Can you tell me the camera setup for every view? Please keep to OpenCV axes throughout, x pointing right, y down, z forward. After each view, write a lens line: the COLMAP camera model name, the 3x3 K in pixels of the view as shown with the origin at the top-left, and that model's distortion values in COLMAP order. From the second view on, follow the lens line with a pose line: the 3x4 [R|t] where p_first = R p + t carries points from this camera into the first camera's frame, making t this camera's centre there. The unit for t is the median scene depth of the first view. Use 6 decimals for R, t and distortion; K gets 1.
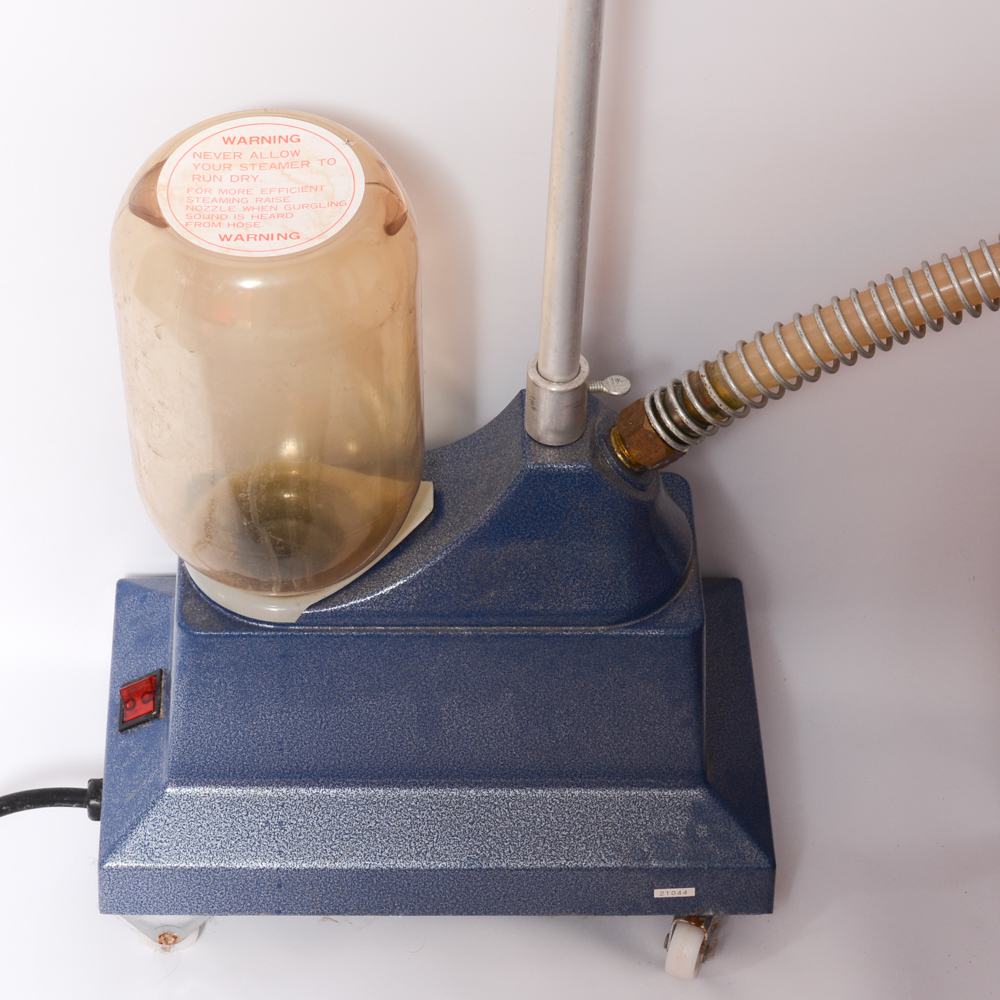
lens RADIAL K [[3054.3, 0, 500.0], [0, 3054.3, 500.0], [0, 0, 1]] dist [0.058843, -1.170351]
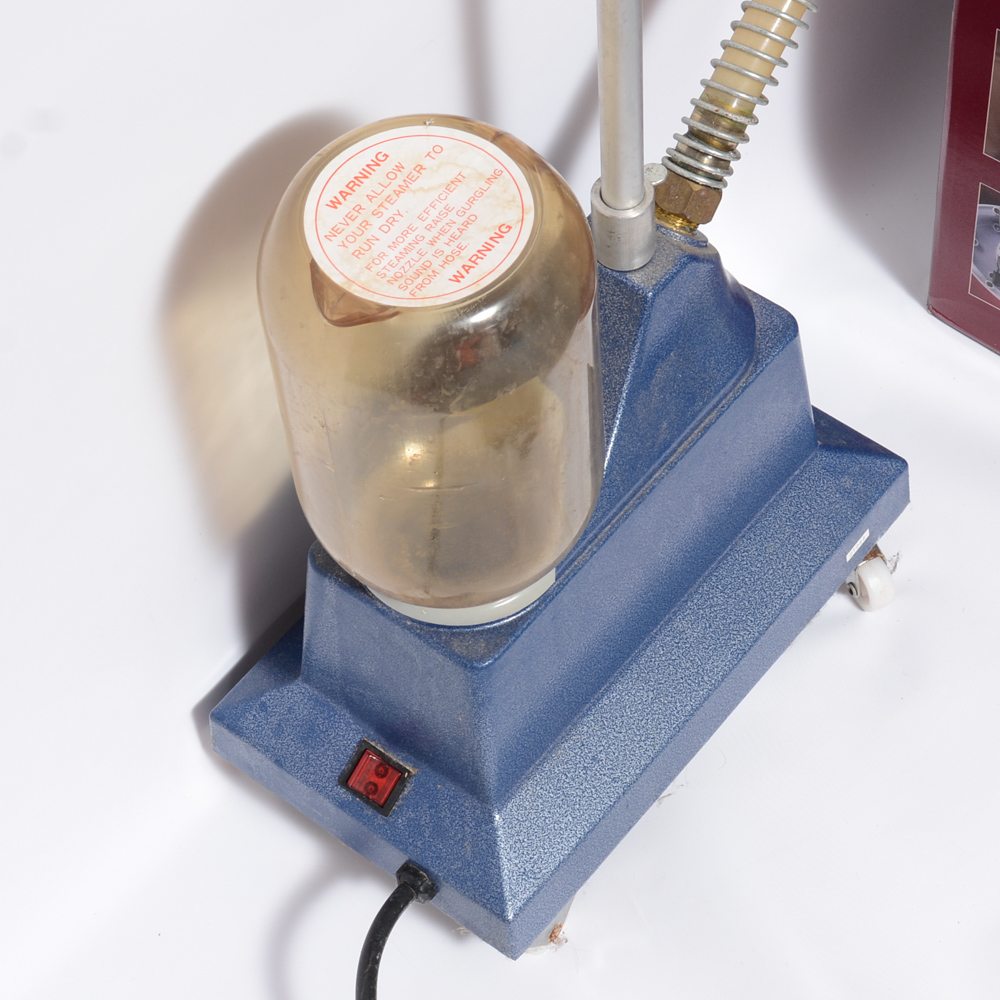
lens RADIAL K [[2725.9, 0, 500.0], [0, 2725.9, 500.0], [0, 0, 1]] dist [0.028343, 0.612896]
pose [[0.639521, -0.659643, 0.394821, -0.434943], [0.598645, 0.749516, 0.282577, -0.251756], [-0.482325, 0.055643, 0.874223, 0.284611]]
